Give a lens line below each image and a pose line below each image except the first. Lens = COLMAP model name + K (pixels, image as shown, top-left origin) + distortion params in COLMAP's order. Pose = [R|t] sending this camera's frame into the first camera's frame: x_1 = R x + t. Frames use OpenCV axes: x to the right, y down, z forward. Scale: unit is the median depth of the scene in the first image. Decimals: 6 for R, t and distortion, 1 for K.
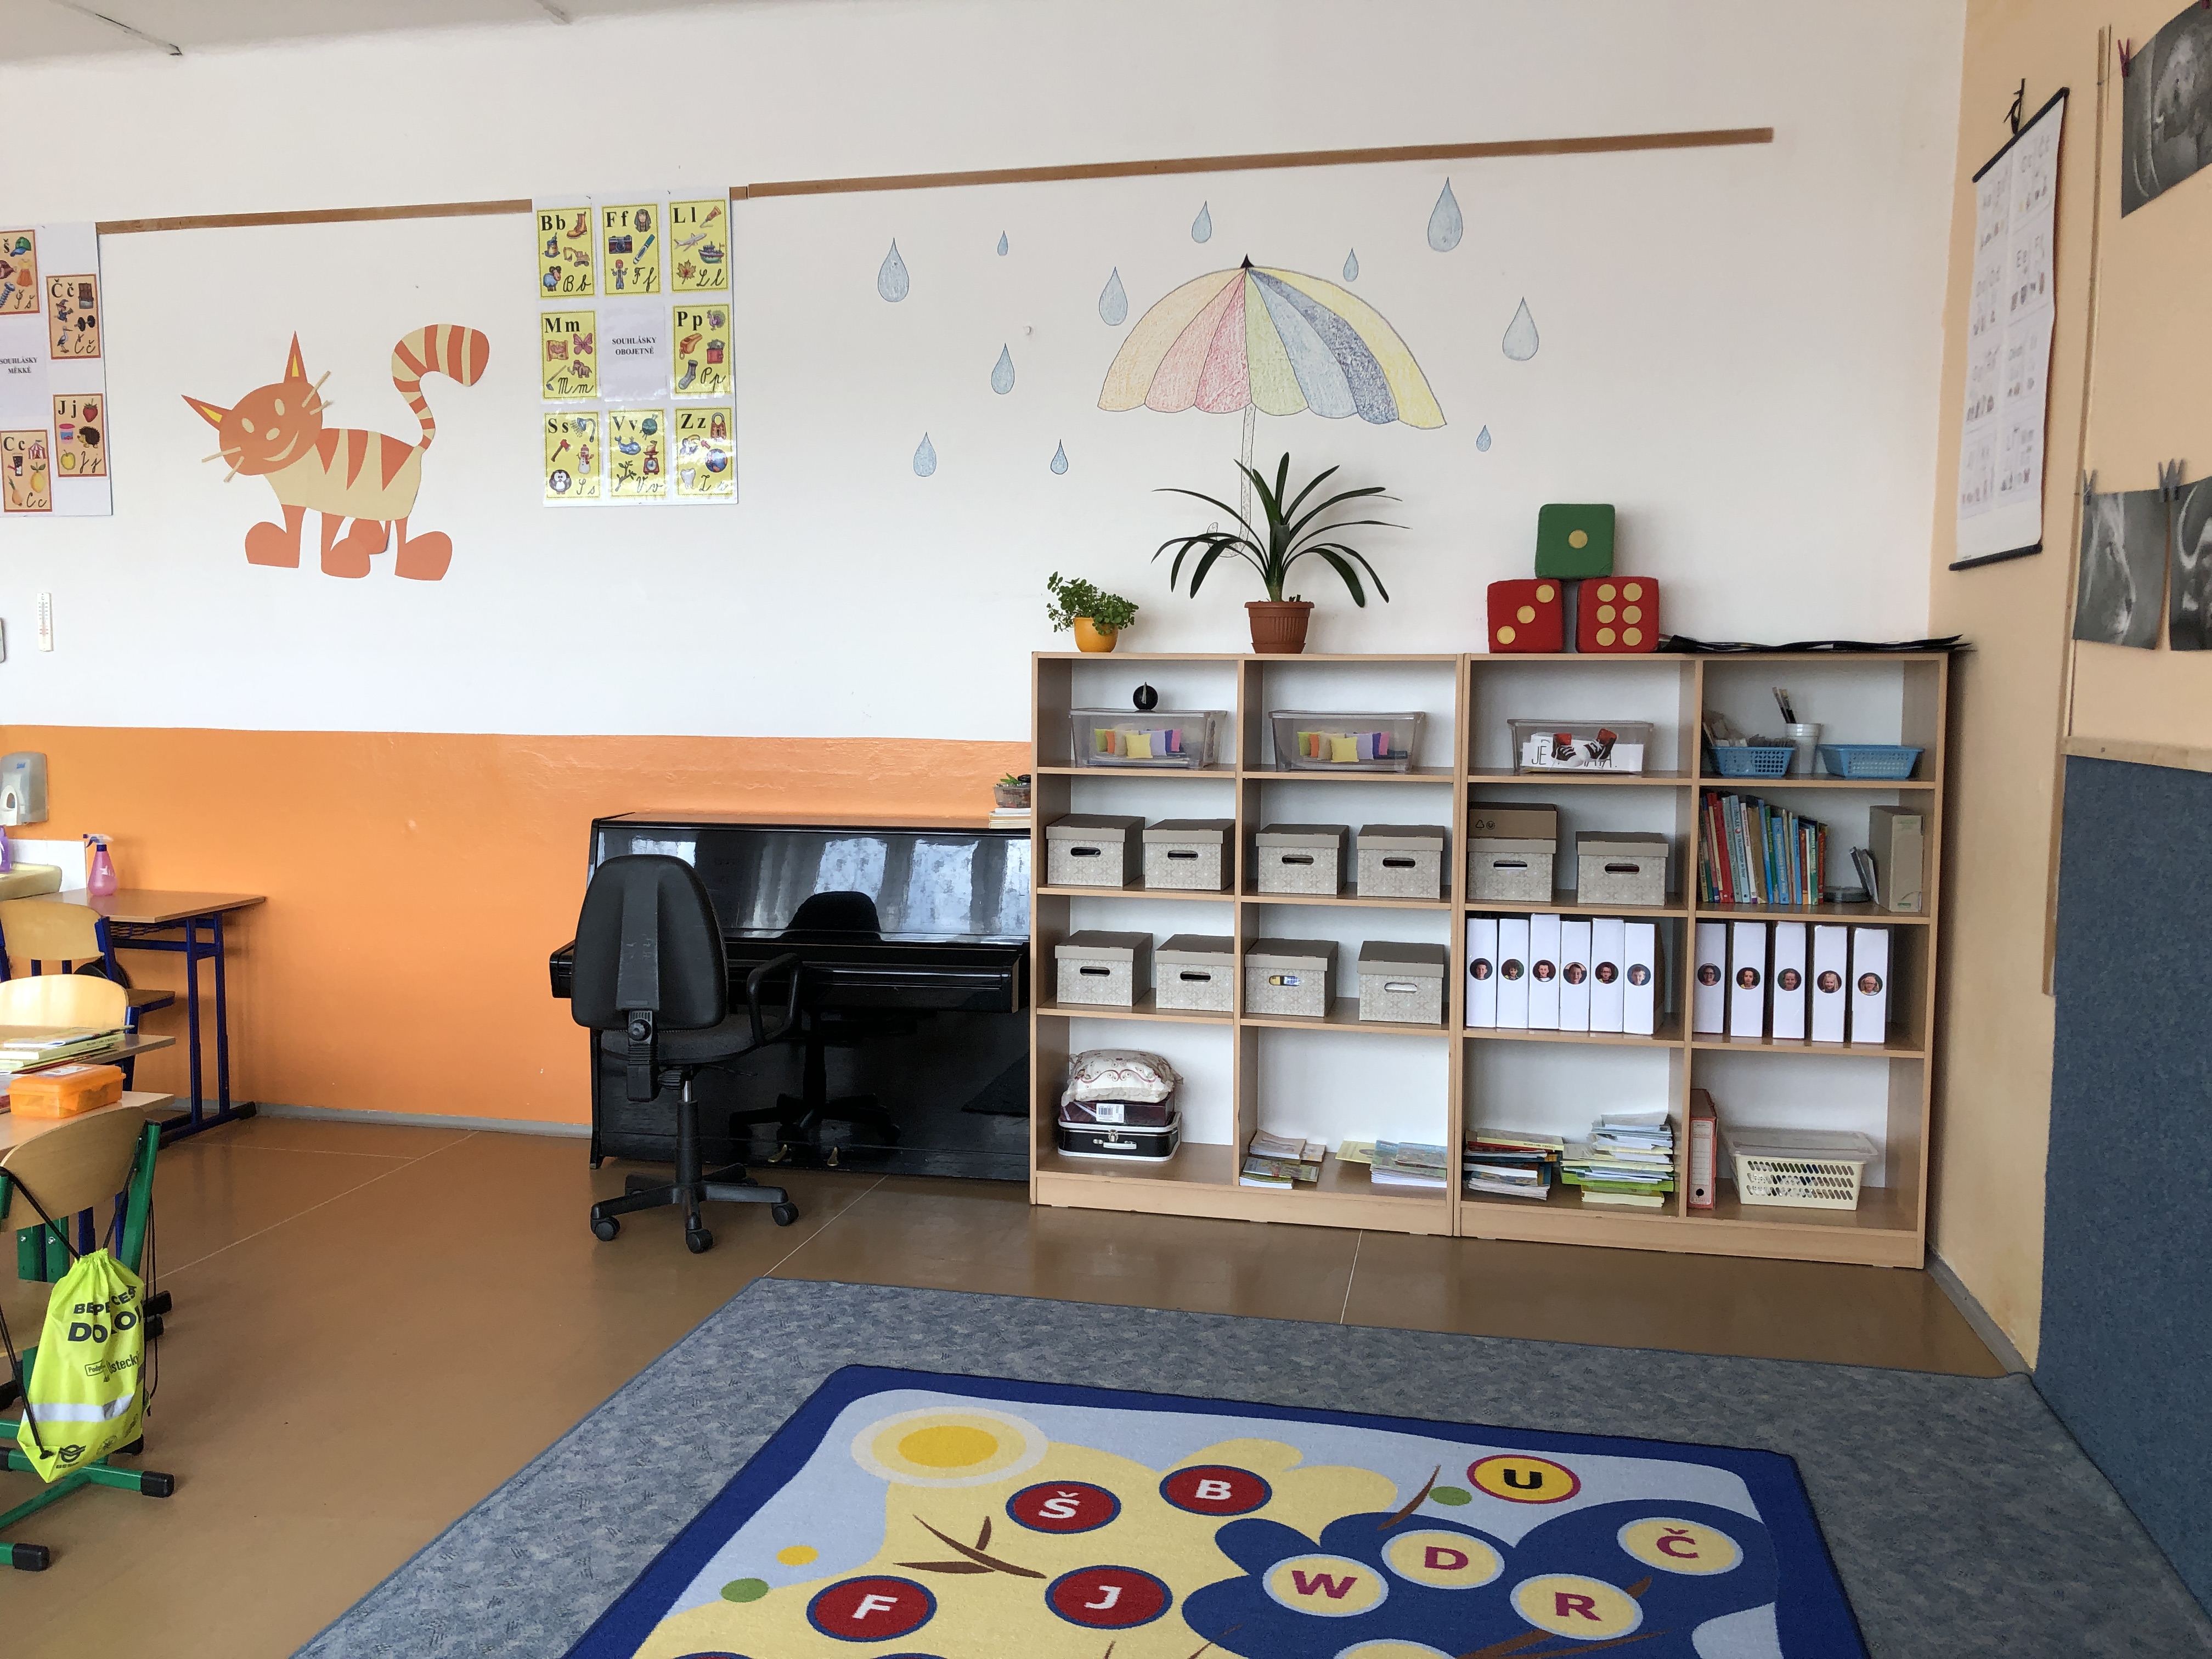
lens RADIAL K [[1800.6, 0, 1106.0], [0, 1800.6, 829.5], [0, 0, 1]] dist [0.108814, -0.135959]
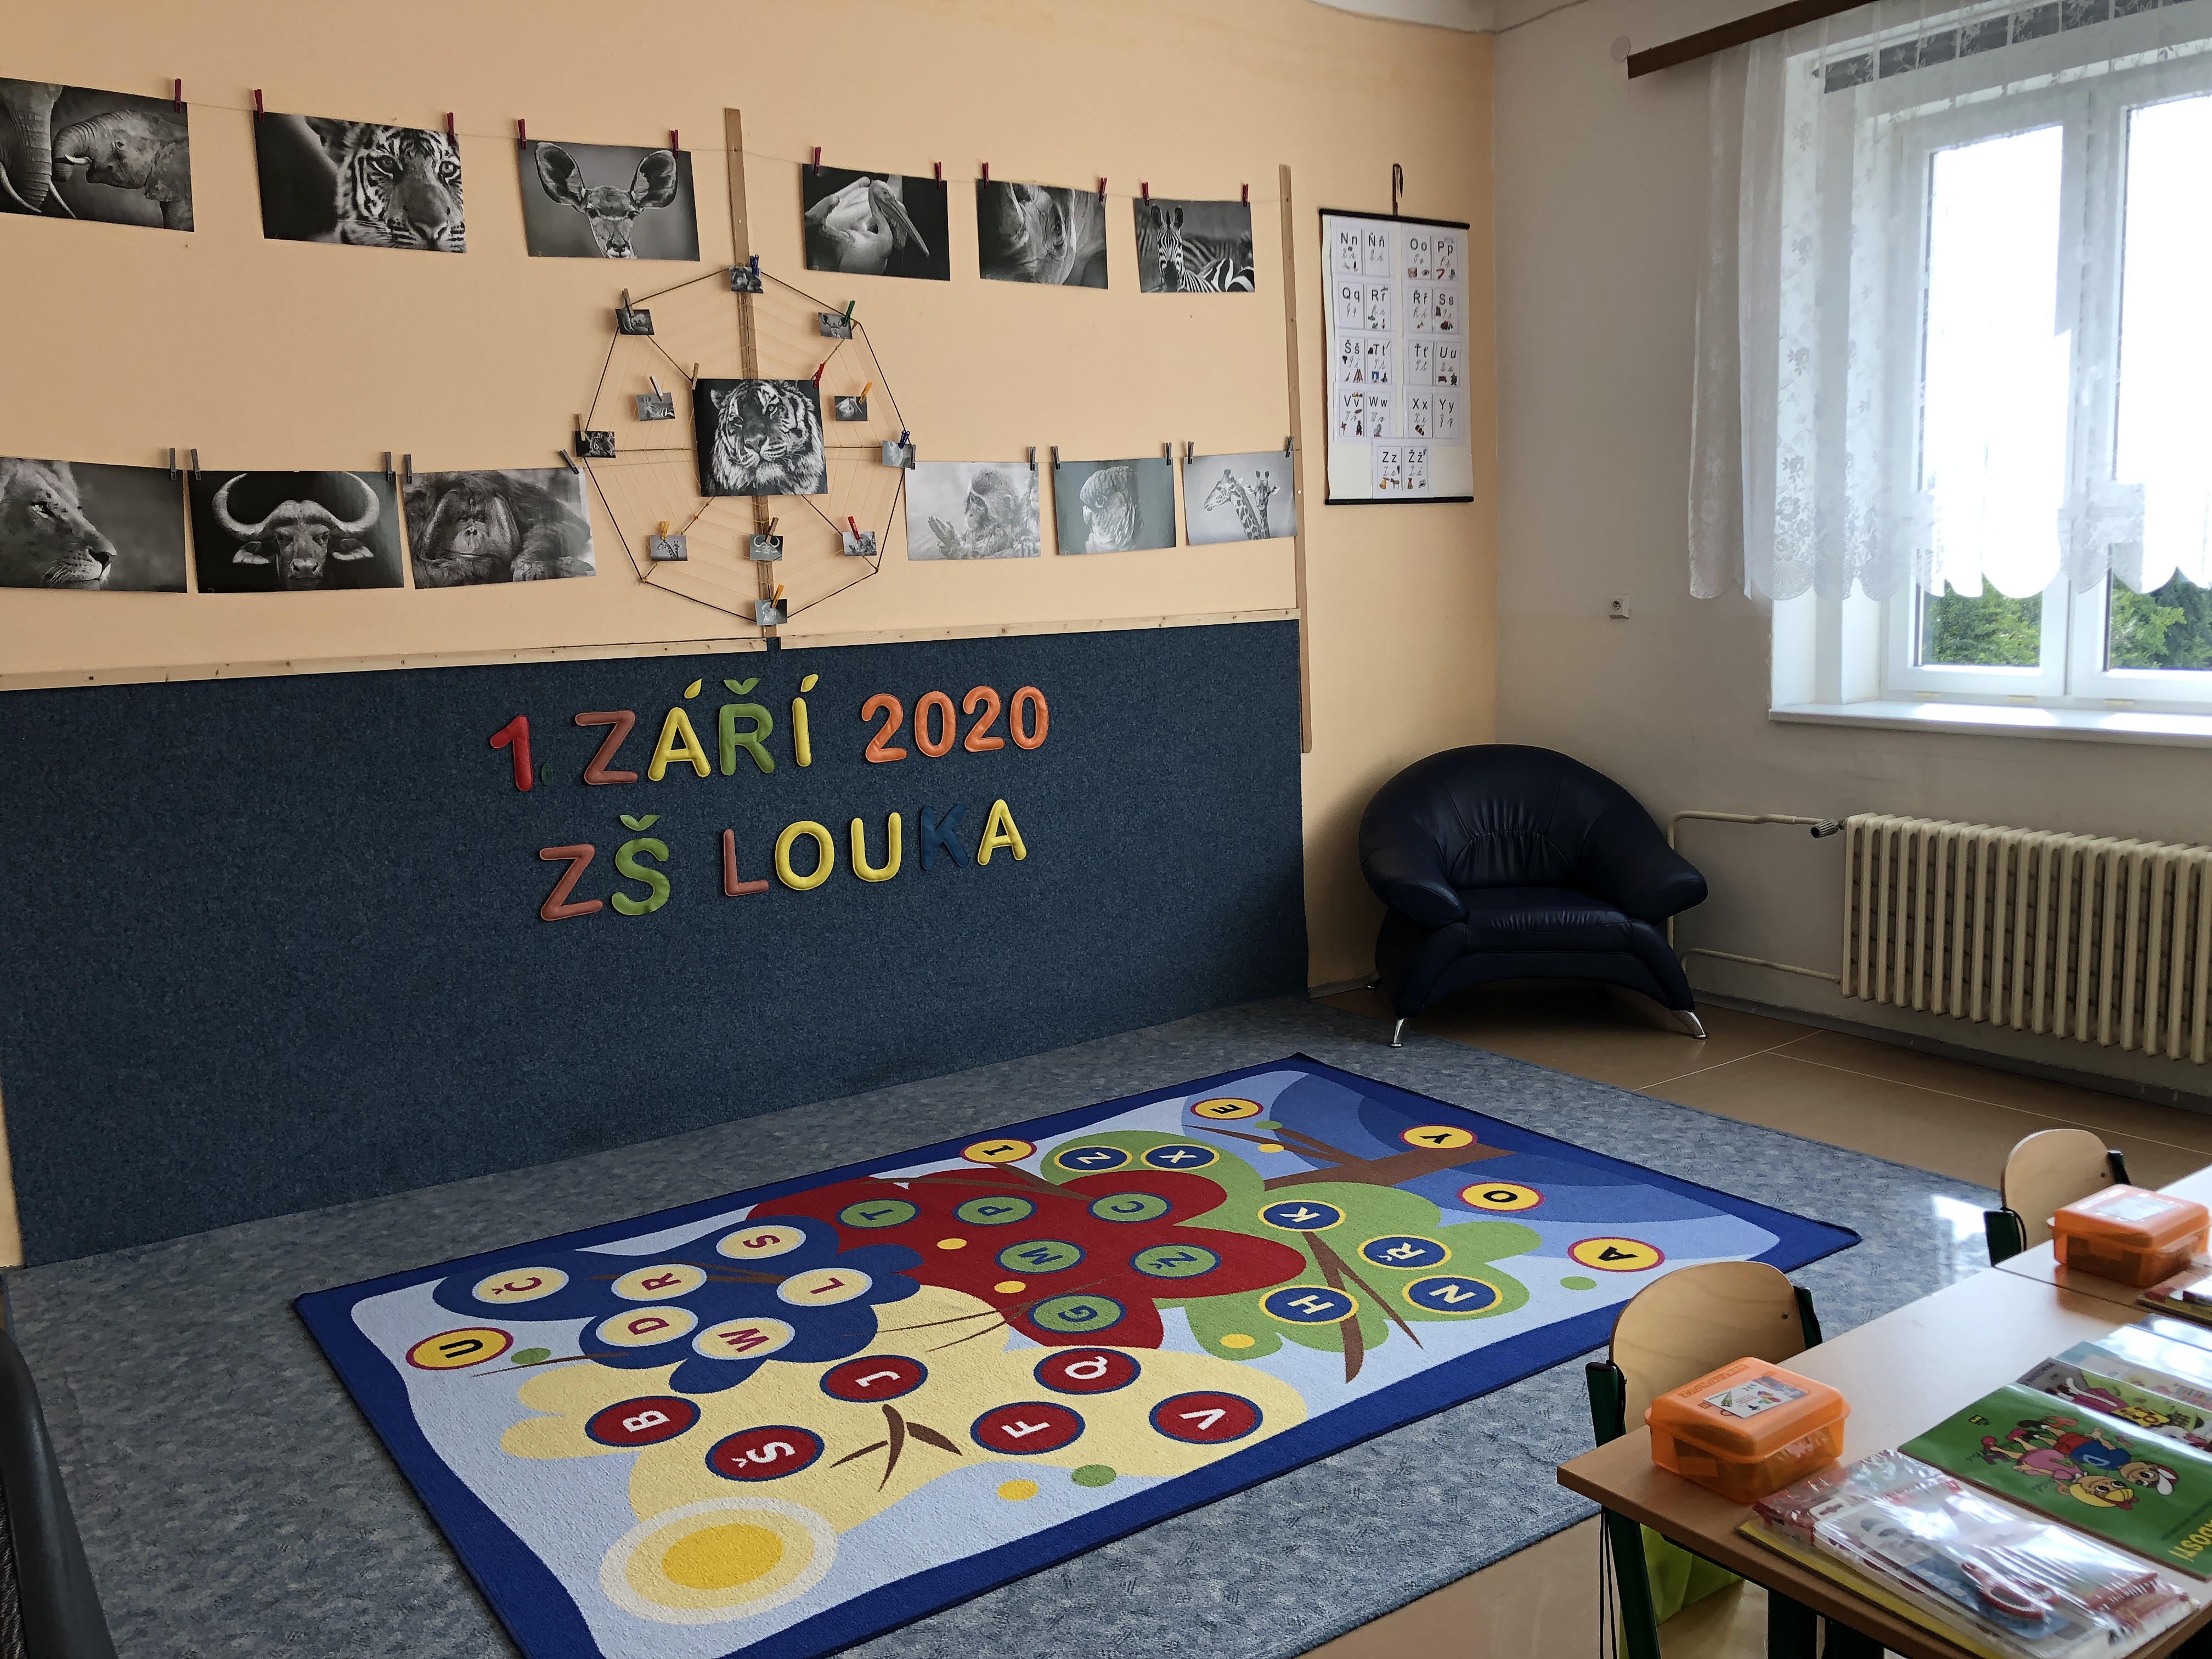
lens RADIAL K [[1808.5, 0, 1106.0], [0, 1808.5, 829.5], [0, 0, 1]] dist [0.041192, -0.018992]
pose [[-0.734569, -0.073326, 0.674560, -0.761881], [0.087262, 0.975680, 0.201084, -0.130630], [-0.672899, 0.206573, -0.710305, 1.444530]]
